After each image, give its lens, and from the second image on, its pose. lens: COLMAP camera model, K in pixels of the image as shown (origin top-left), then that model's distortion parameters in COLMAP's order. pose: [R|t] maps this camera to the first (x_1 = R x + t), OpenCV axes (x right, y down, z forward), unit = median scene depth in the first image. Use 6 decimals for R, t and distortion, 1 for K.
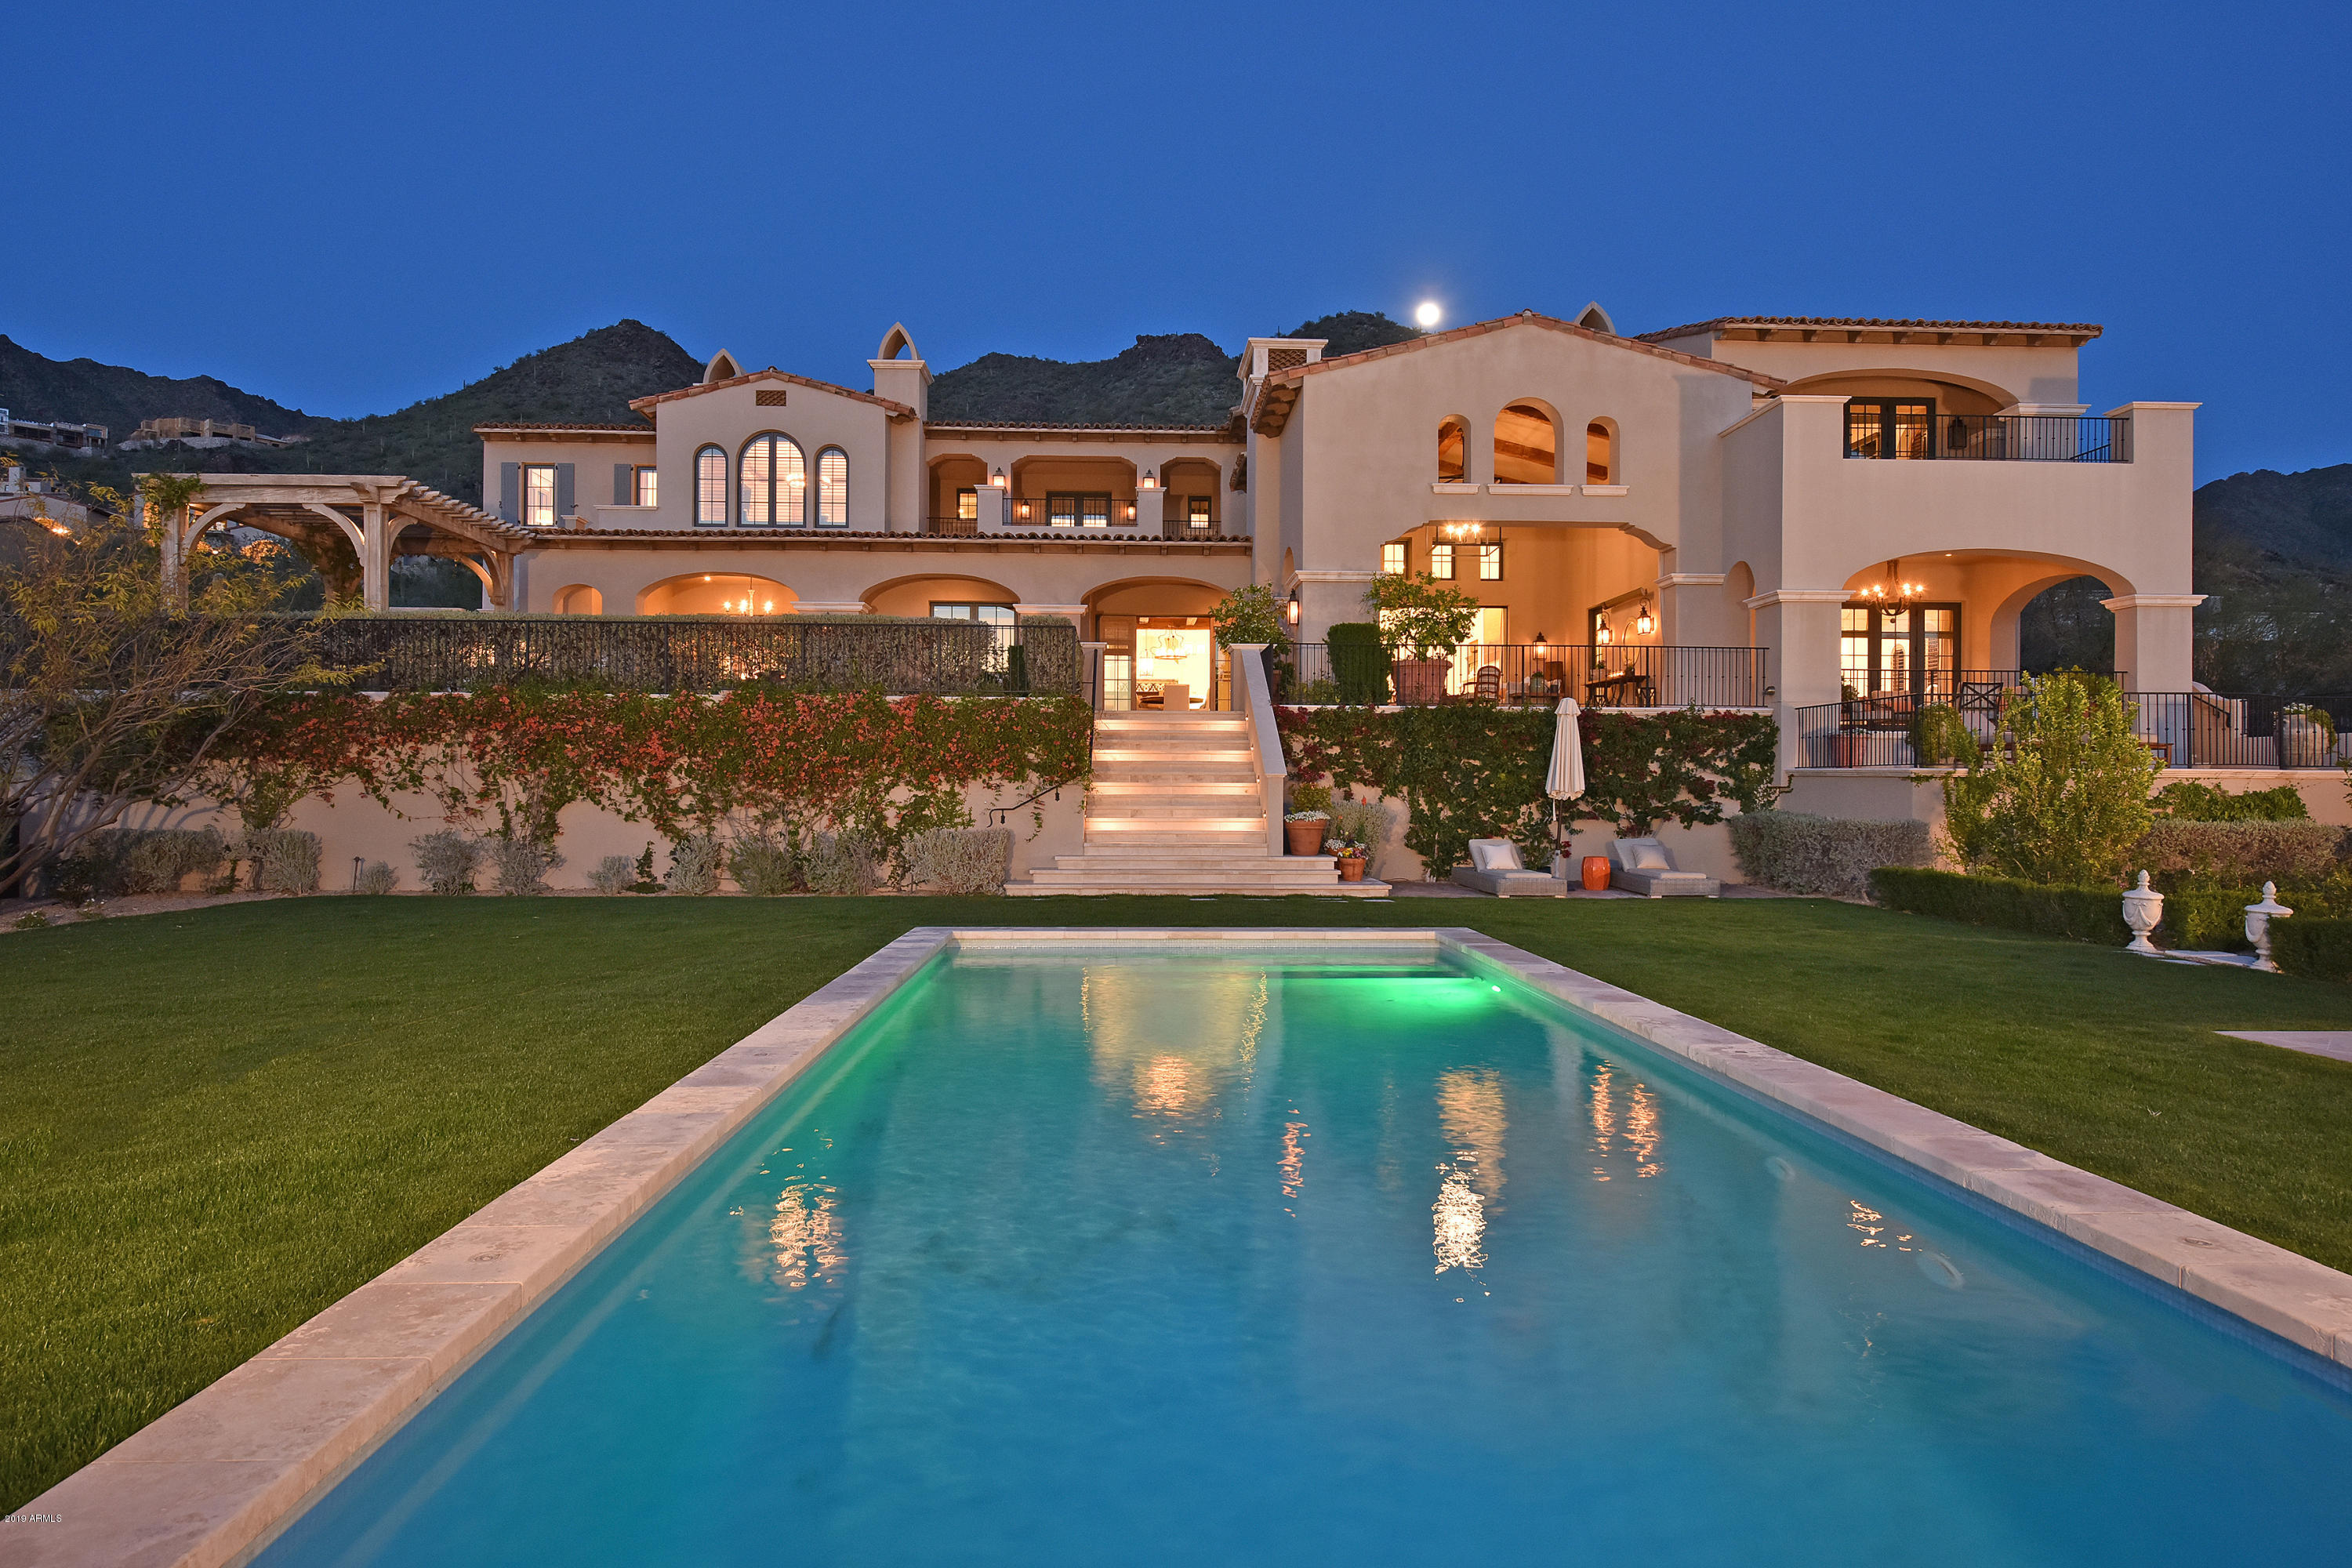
lens RADIAL K [[1379.2, 0, 1176.0], [0, 1379.2, 784.0], [0, 0, 1]] dist [0.004004, -0.000673]
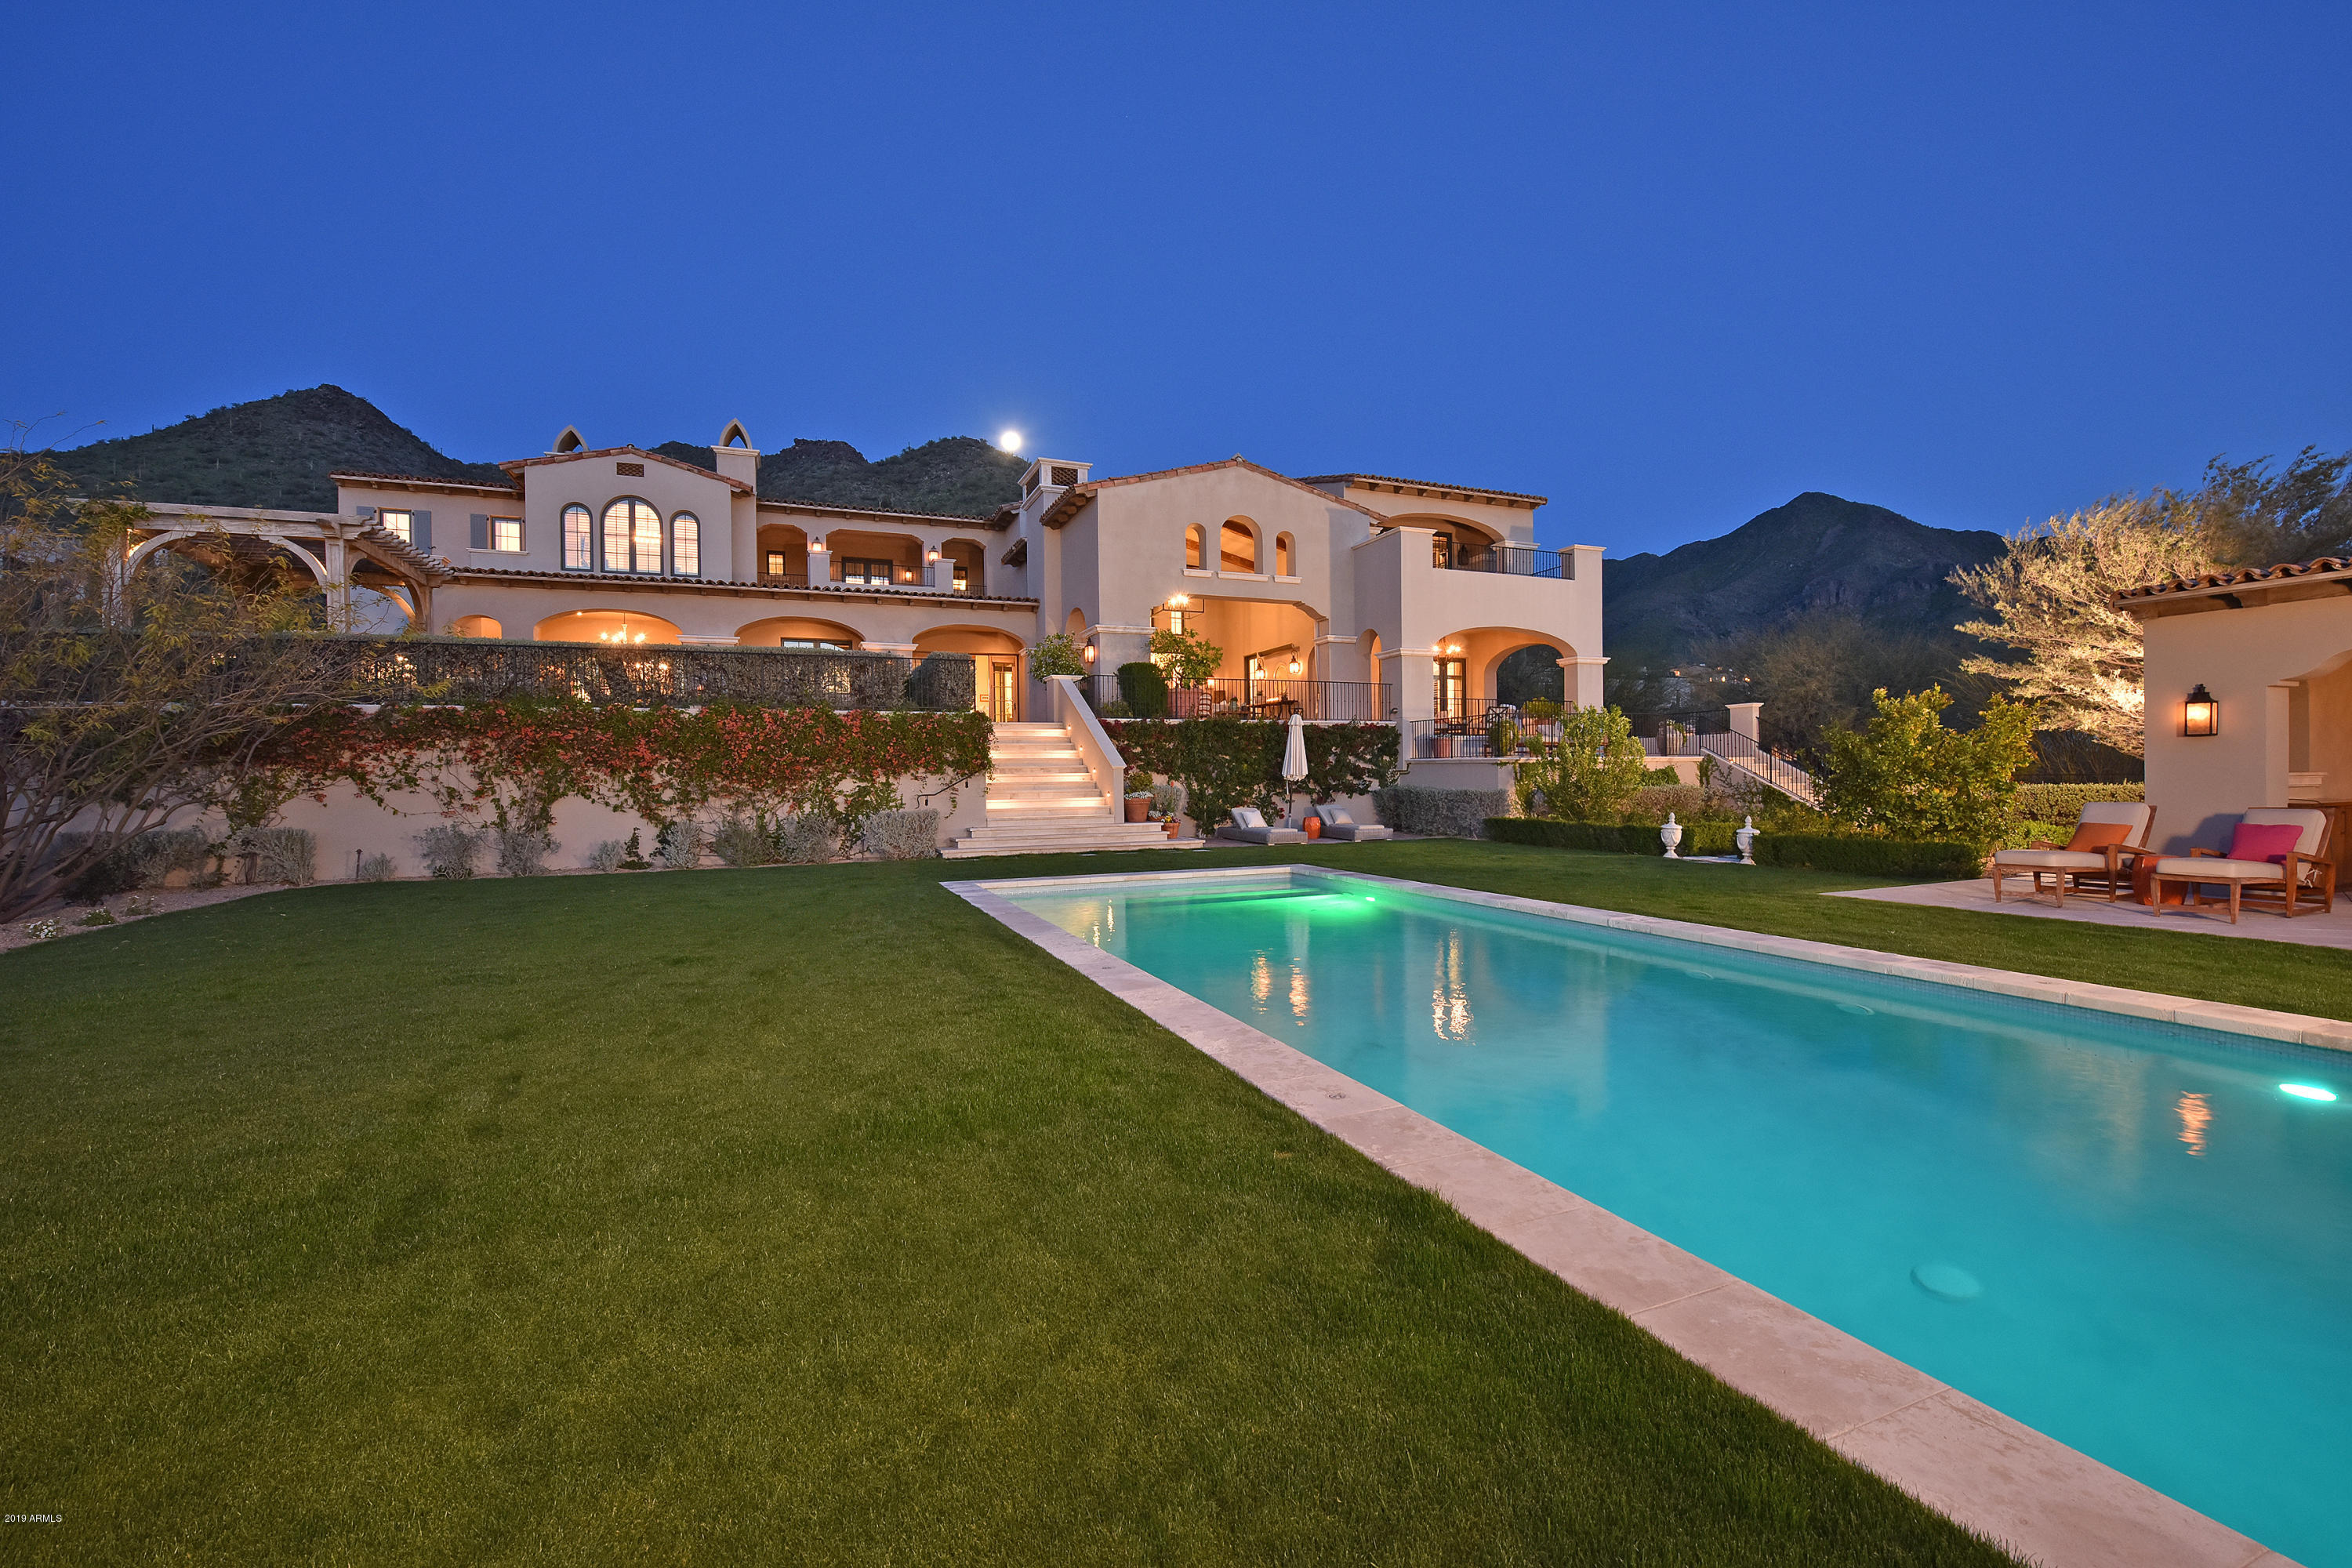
lens RADIAL K [[975.0, 0, 1176.0], [0, 975.0, 784.0], [0, 0, 1]] dist [-0.002601, -0.009120]
pose [[0.942307, -0.019113, 0.334203, -0.192010], [0.016205, 0.999803, 0.011487, 0.000421], [-0.334357, -0.005408, 0.942431, 0.019202]]
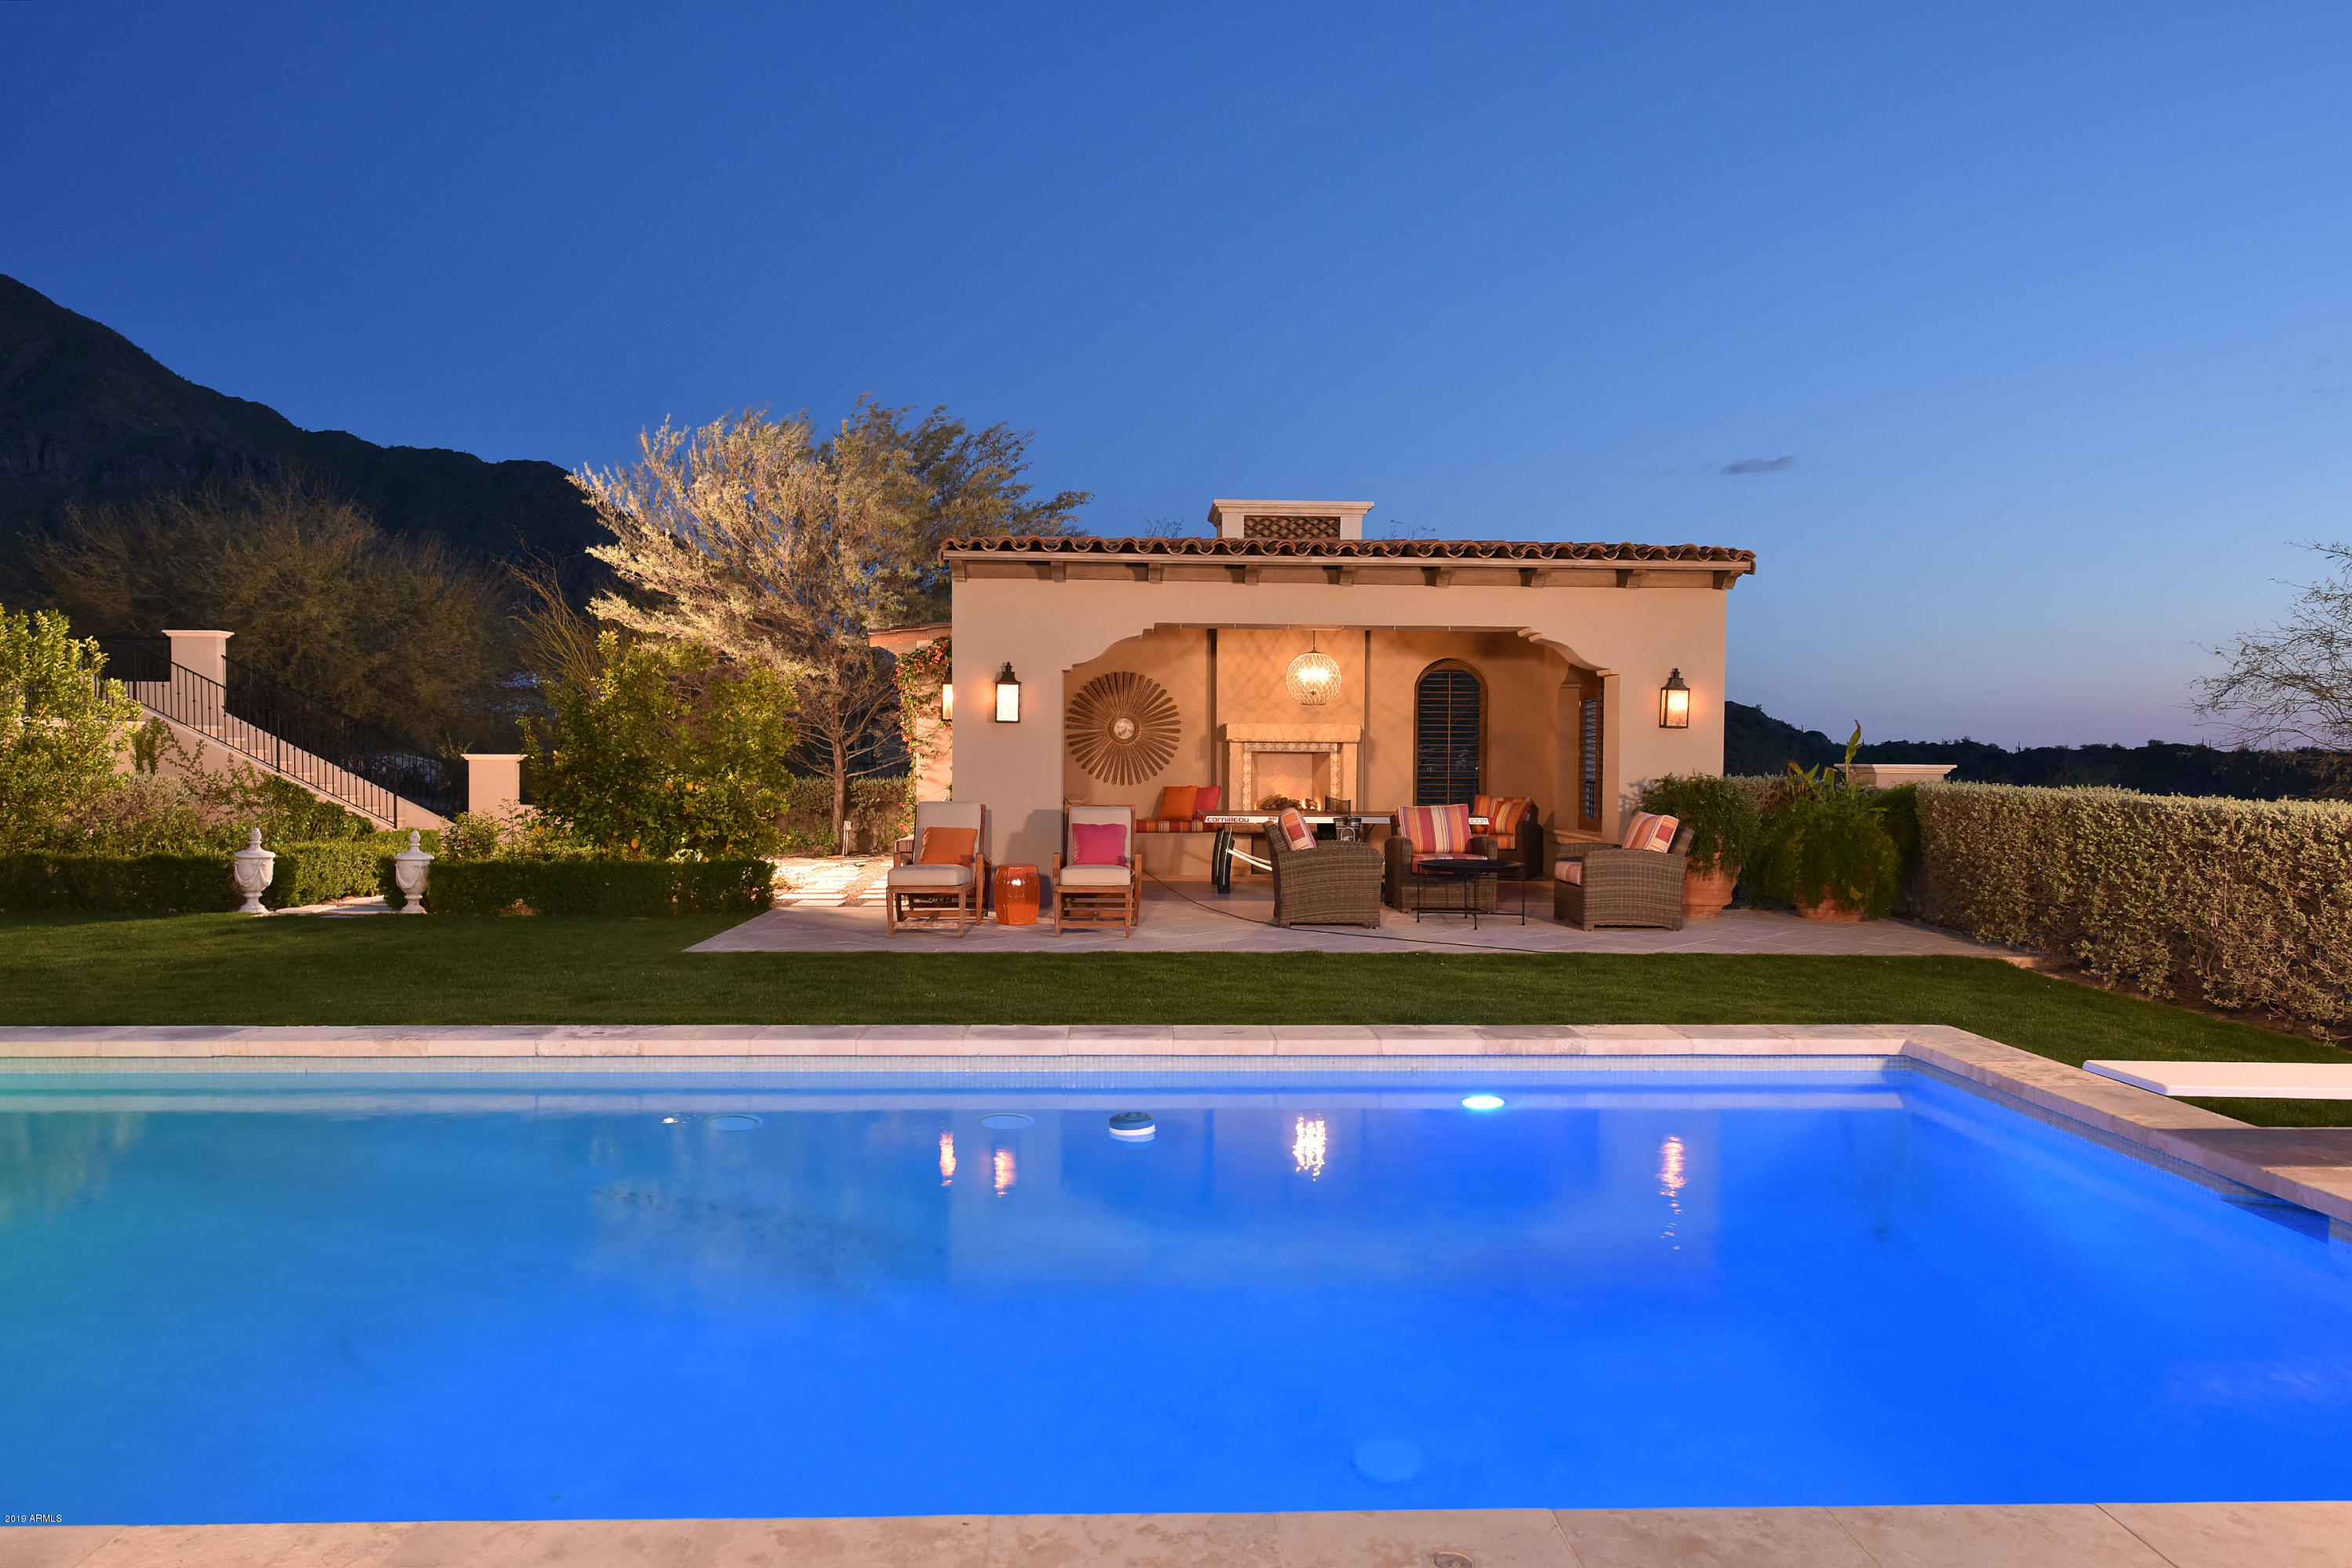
lens RADIAL K [[1577.4, 0, 1176.0], [0, 1577.4, 784.0], [0, 0, 1]] dist [0.001018, 0.000351]
pose [[0.009135, -0.024055, 0.999669, -0.225203], [-0.010766, 0.999650, 0.024153, -0.000680], [-0.999900, -0.010983, 0.008873, 0.216110]]
